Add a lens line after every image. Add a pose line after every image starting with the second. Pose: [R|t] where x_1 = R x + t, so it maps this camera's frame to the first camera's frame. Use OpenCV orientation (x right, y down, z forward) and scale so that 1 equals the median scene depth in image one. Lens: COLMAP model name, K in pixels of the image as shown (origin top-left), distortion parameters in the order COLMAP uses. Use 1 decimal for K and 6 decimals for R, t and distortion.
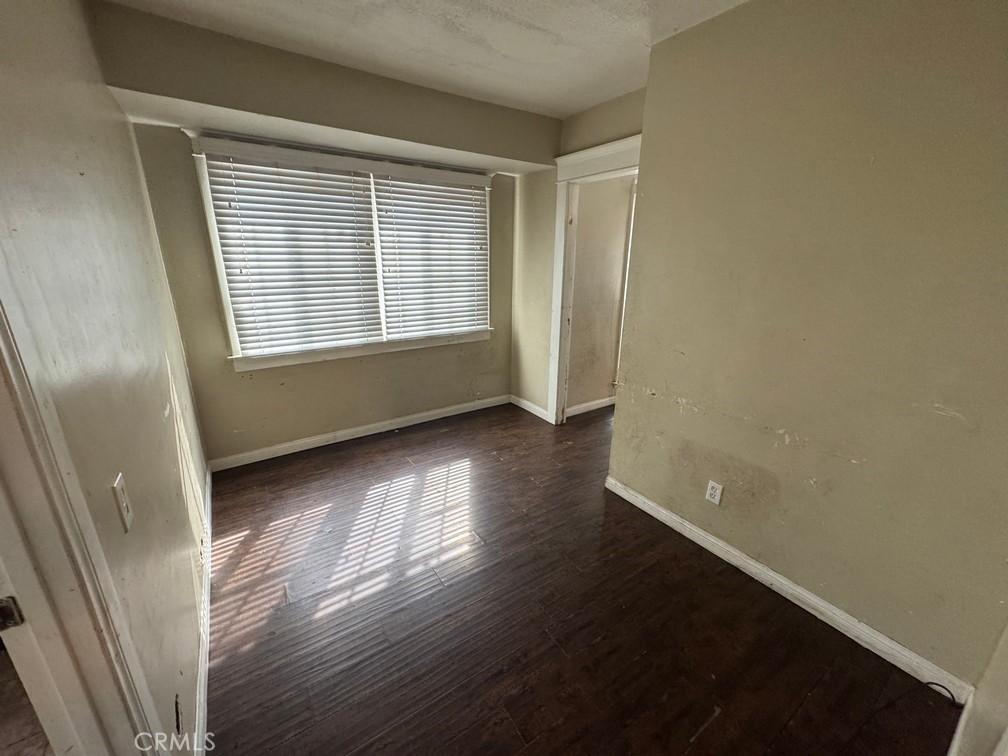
lens RADIAL K [[402.4, 0, 503.2], [0, 402.4, 377.1], [0, 0, 1]] dist [-0.003005, 0.000223]
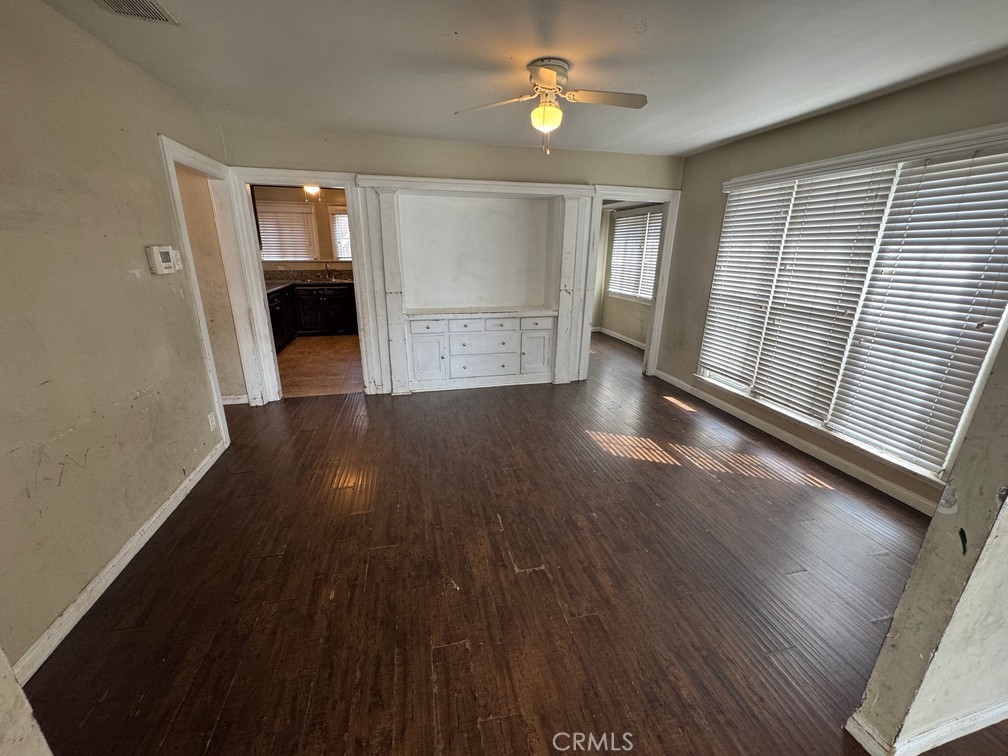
lens RADIAL K [[402.4, 0, 503.2], [0, 402.4, 377.1], [0, 0, 1]] dist [-0.003005, 0.000223]
pose [[-0.356064, 0.269413, -0.894782, 2.524868], [-0.288532, 0.879053, 0.379494, -0.419576], [0.888801, 0.393298, -0.235264, 1.457544]]
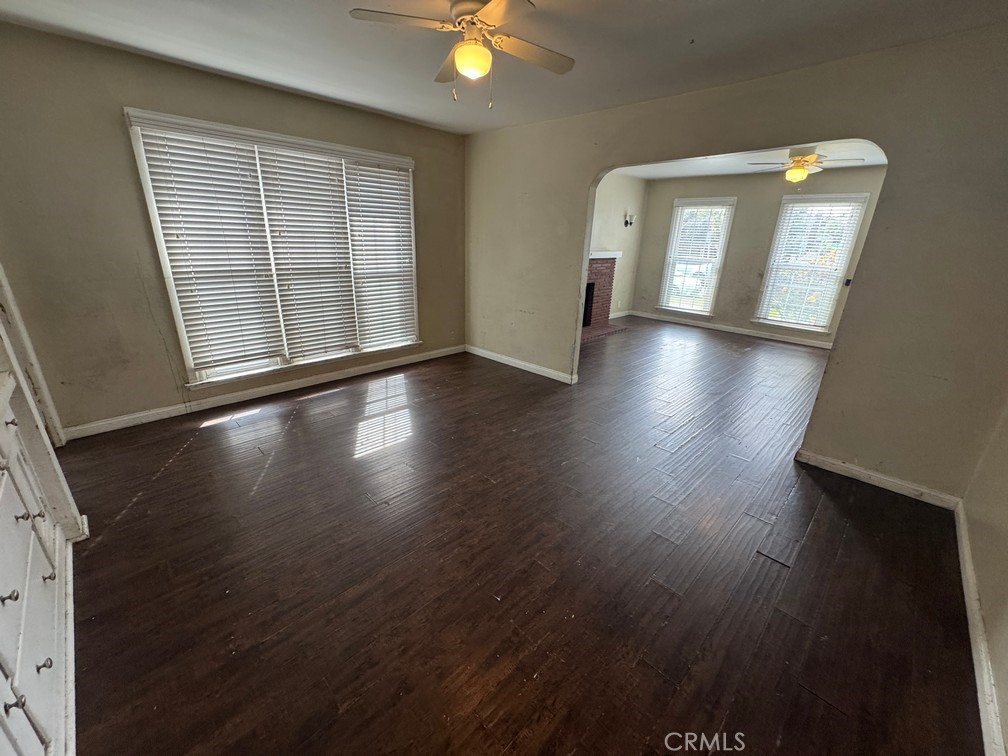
lens RADIAL K [[402.4, 0, 503.2], [0, 402.4, 377.1], [0, 0, 1]] dist [-0.003005, 0.000223]
pose [[0.981776, -0.045523, 0.184508, 1.326017], [0.036144, 0.997893, 0.053882, -0.036258], [-0.186572, -0.046232, 0.981353, 0.234863]]
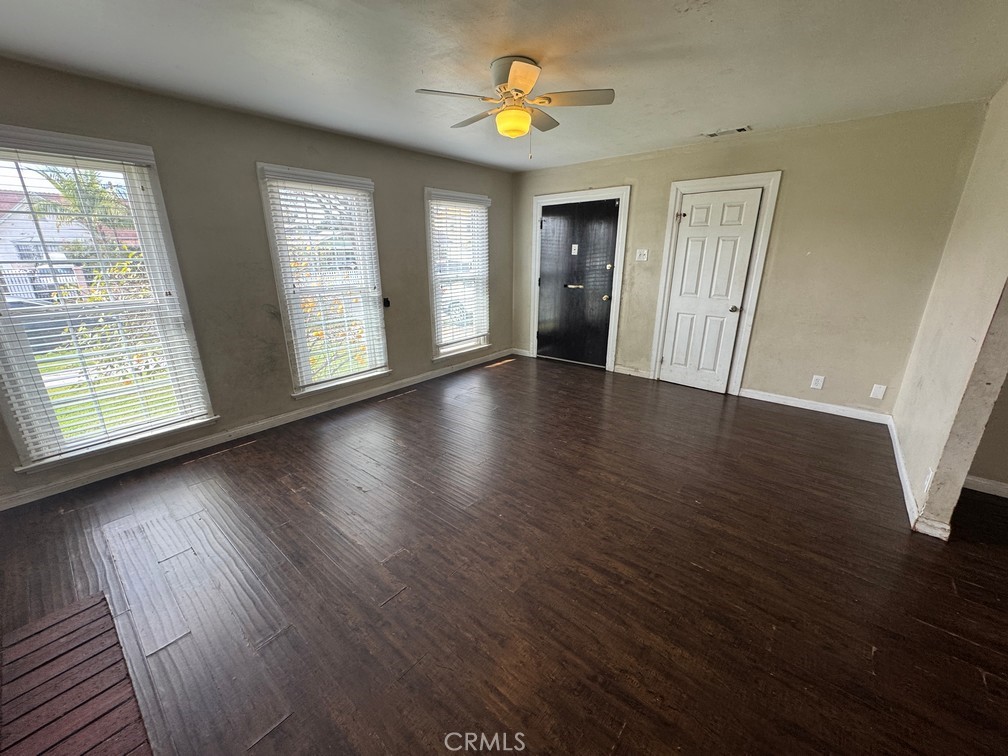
lens RADIAL K [[402.4, 0, 503.2], [0, 402.4, 377.1], [0, 0, 1]] dist [-0.003005, 0.000223]
pose [[-0.275870, -0.299803, 0.913243, 1.987769], [0.279711, 0.883954, 0.374682, -0.652294], [-0.919596, 0.358808, -0.159998, 2.245858]]
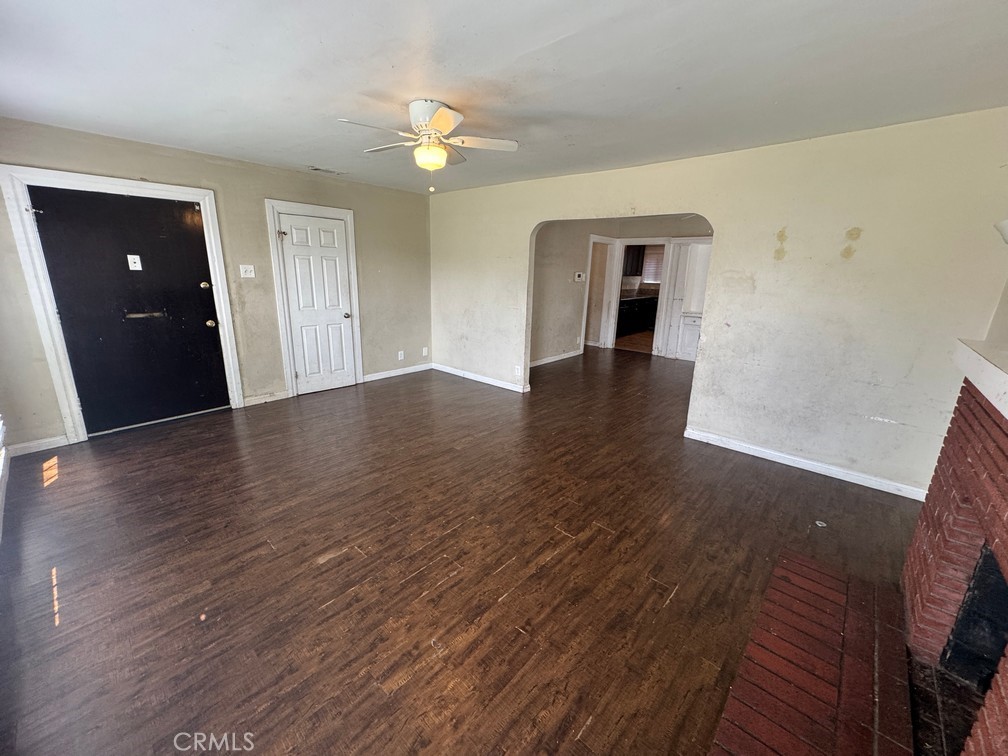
lens RADIAL K [[402.4, 0, 503.2], [0, 402.4, 377.1], [0, 0, 1]] dist [-0.003005, 0.000223]
pose [[-0.969577, 0.027396, -0.243248, 3.134018], [-0.105088, 0.850899, 0.514710, -0.895879], [0.221081, 0.524614, -0.822134, 3.072610]]
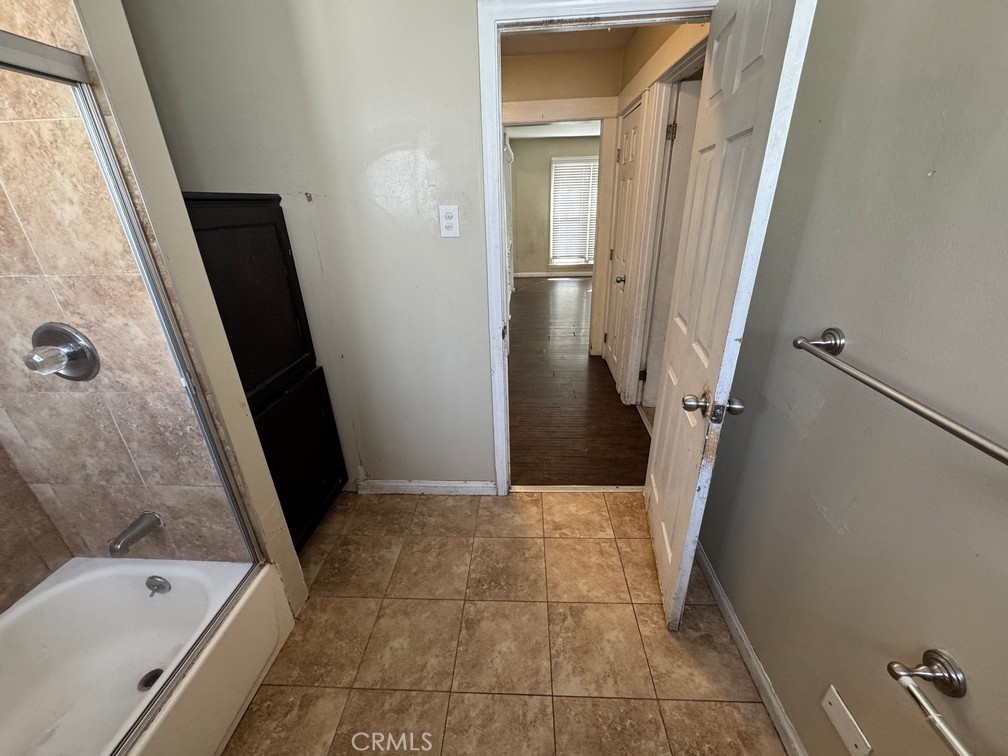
lens RADIAL K [[402.4, 0, 503.2], [0, 402.4, 377.1], [0, 0, 1]] dist [-0.003005, 0.000223]
pose [[0.793814, 0.210352, -0.570624, 2.415108], [-0.137584, 0.976067, 0.168415, 0.450967], [0.592394, -0.055181, 0.803757, -1.325855]]
